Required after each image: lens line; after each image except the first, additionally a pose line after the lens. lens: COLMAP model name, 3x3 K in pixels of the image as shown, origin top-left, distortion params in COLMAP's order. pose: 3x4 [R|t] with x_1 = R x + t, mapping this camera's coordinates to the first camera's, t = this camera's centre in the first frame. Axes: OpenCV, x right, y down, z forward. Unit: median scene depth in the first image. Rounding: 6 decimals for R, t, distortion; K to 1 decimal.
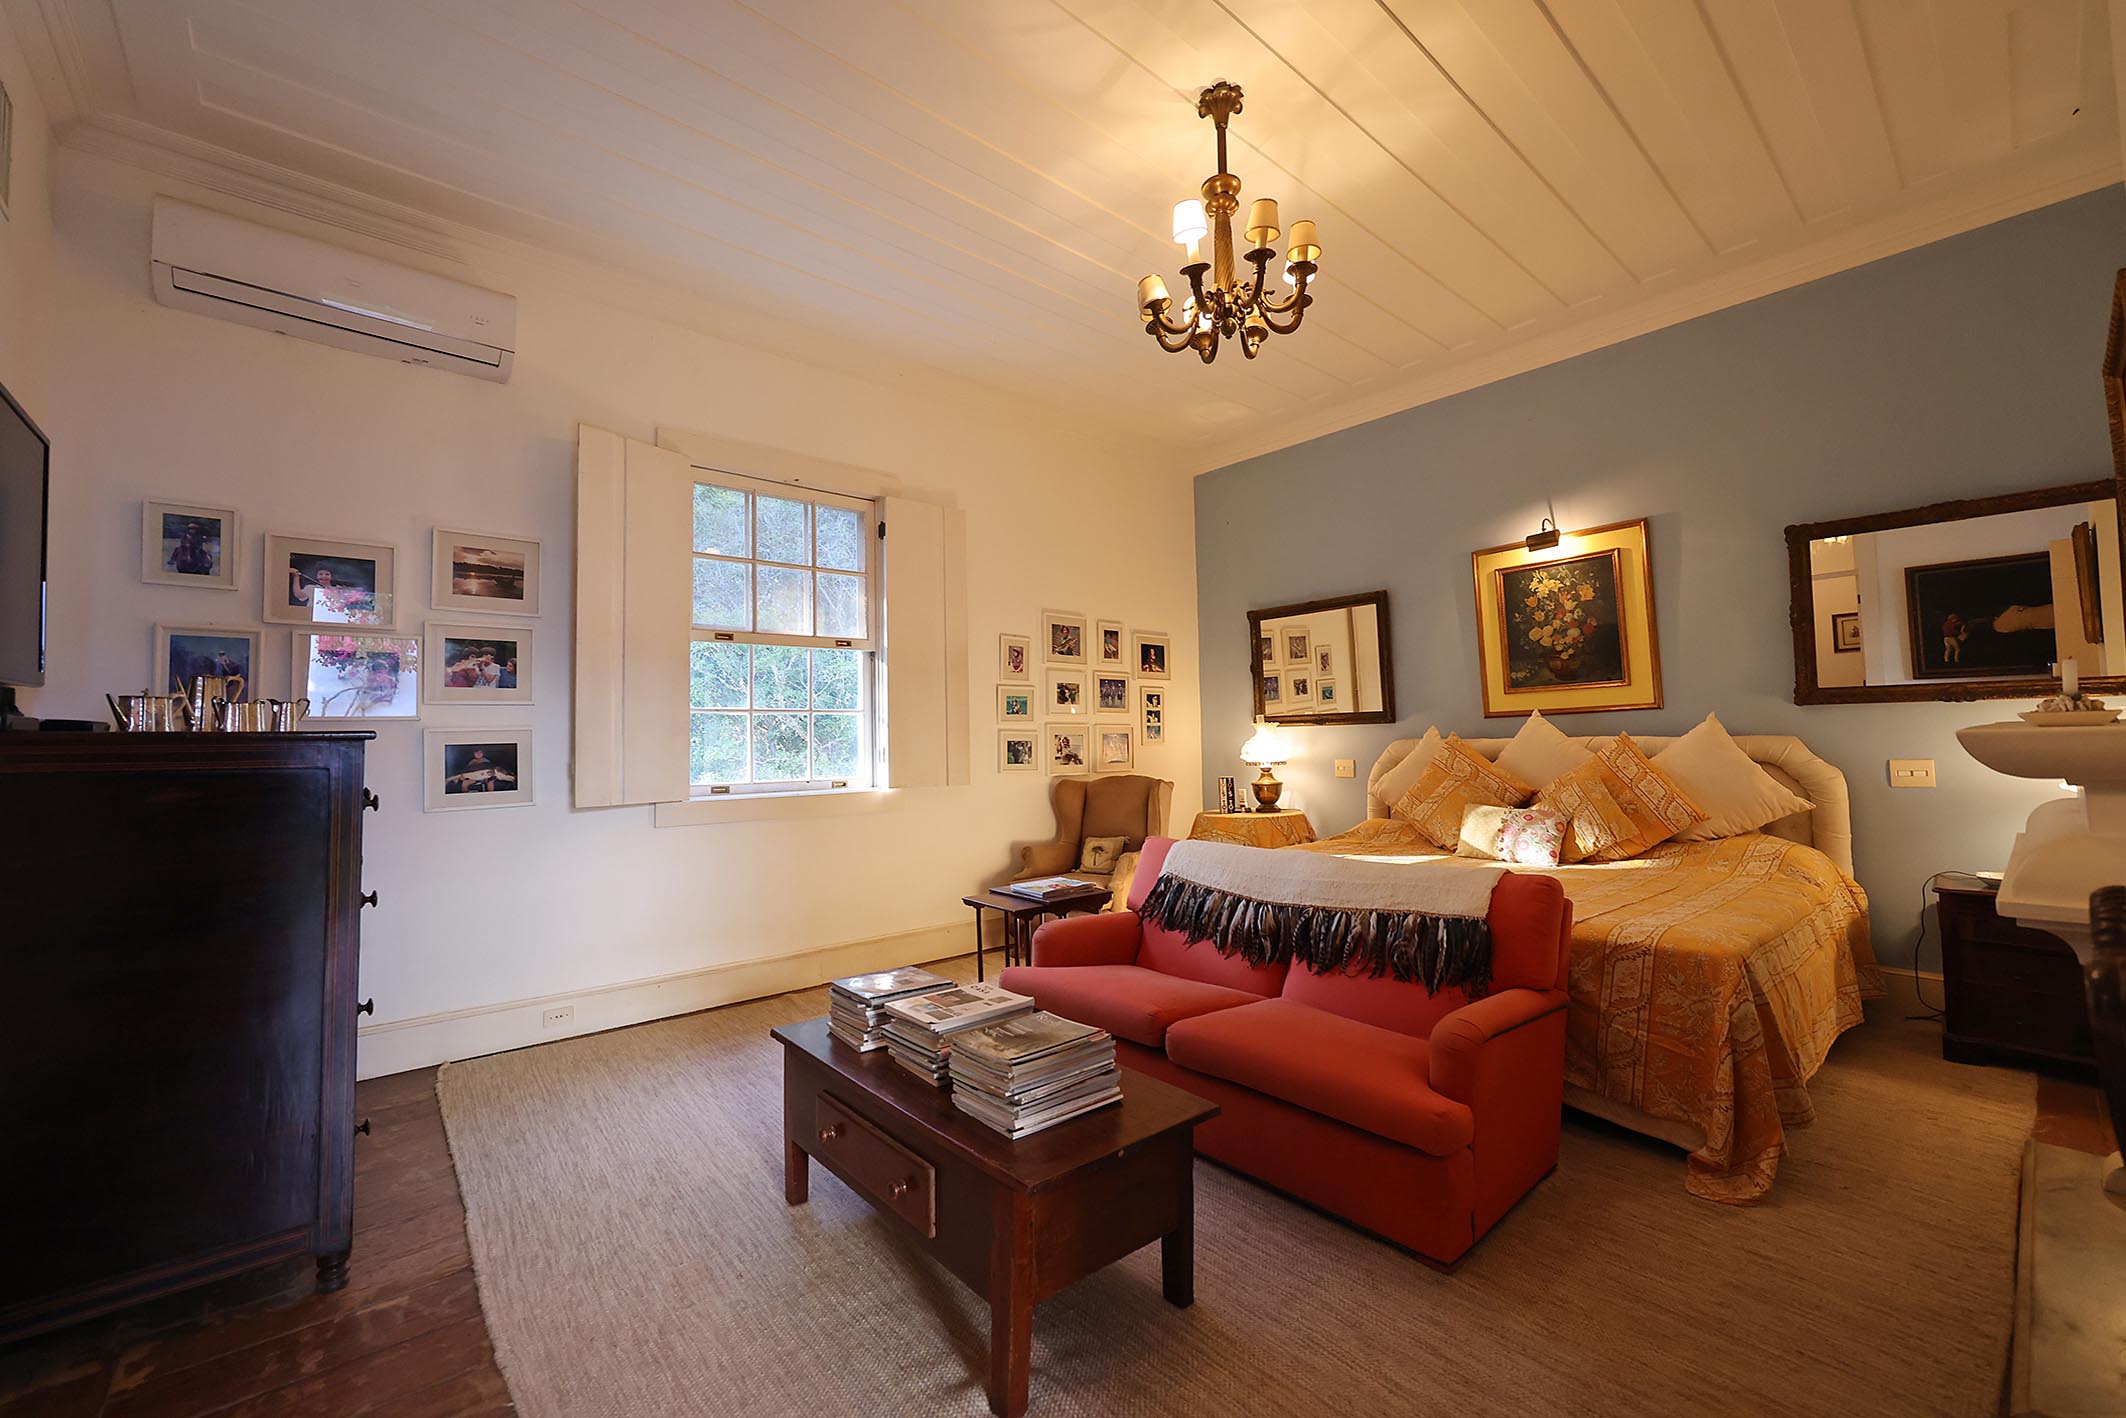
lens RADIAL K [[851.2, 0, 1059.1], [0, 851.2, 702.6], [0, 0, 1]] dist [0.004604, 0.000093]
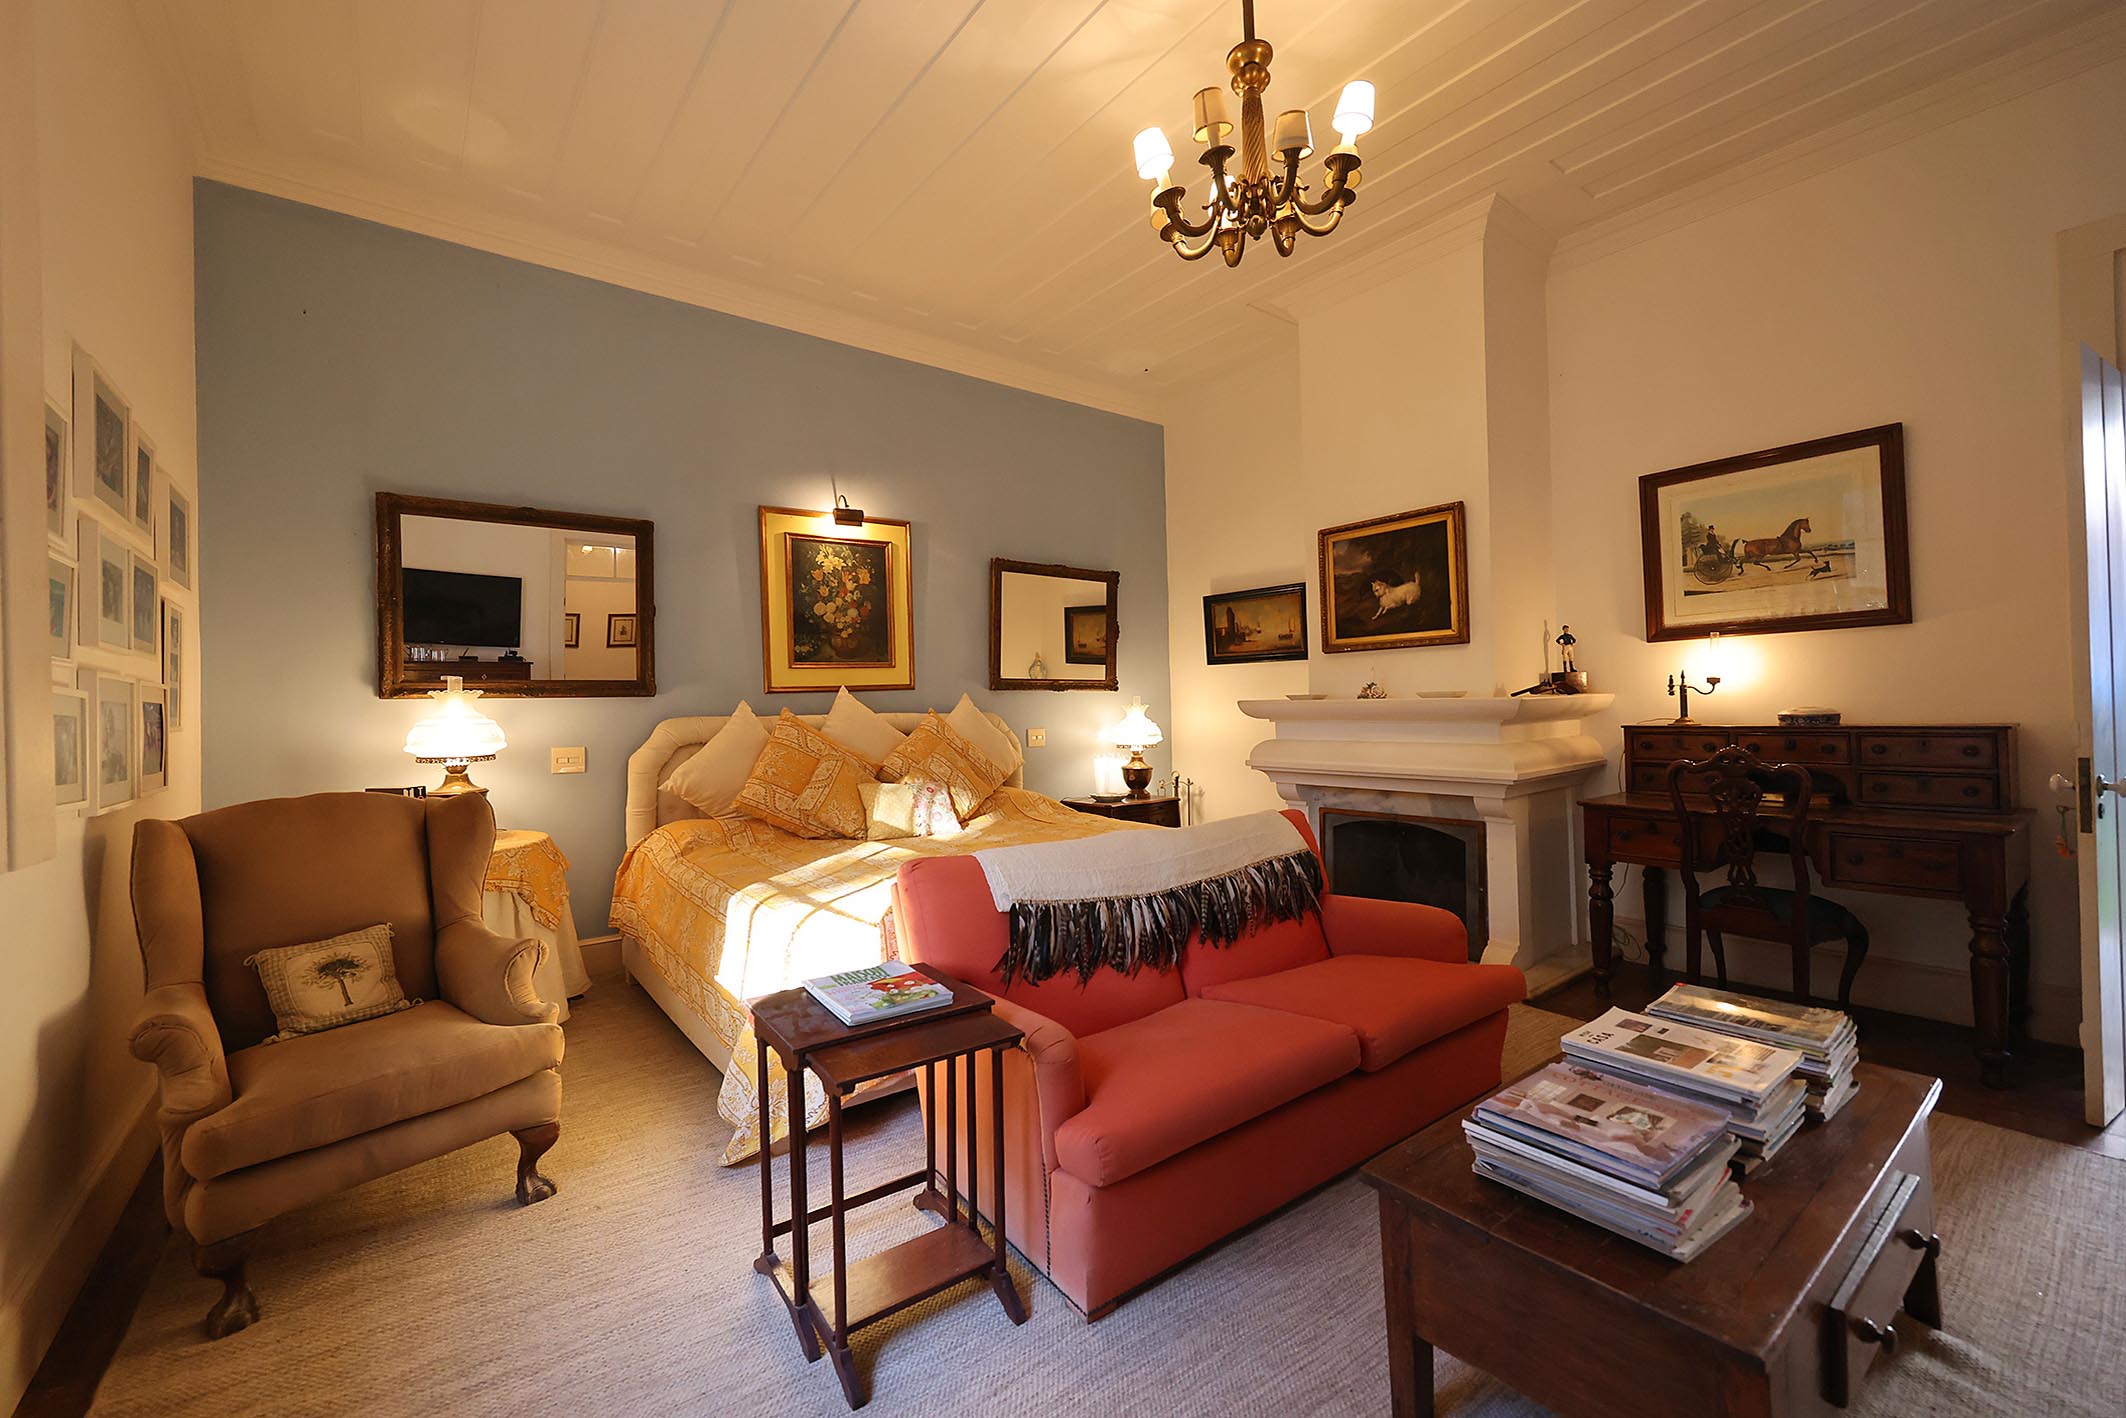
lens RADIAL K [[851.2, 0, 1055.4], [0, 851.2, 709.0], [0, 0, 1]] dist [0.004604, 0.000093]
pose [[0.061075, 0.013346, 0.998044, -0.407759], [-0.030372, 0.999472, -0.011506, 0.038609], [-0.997671, -0.029610, 0.061448, 0.685660]]
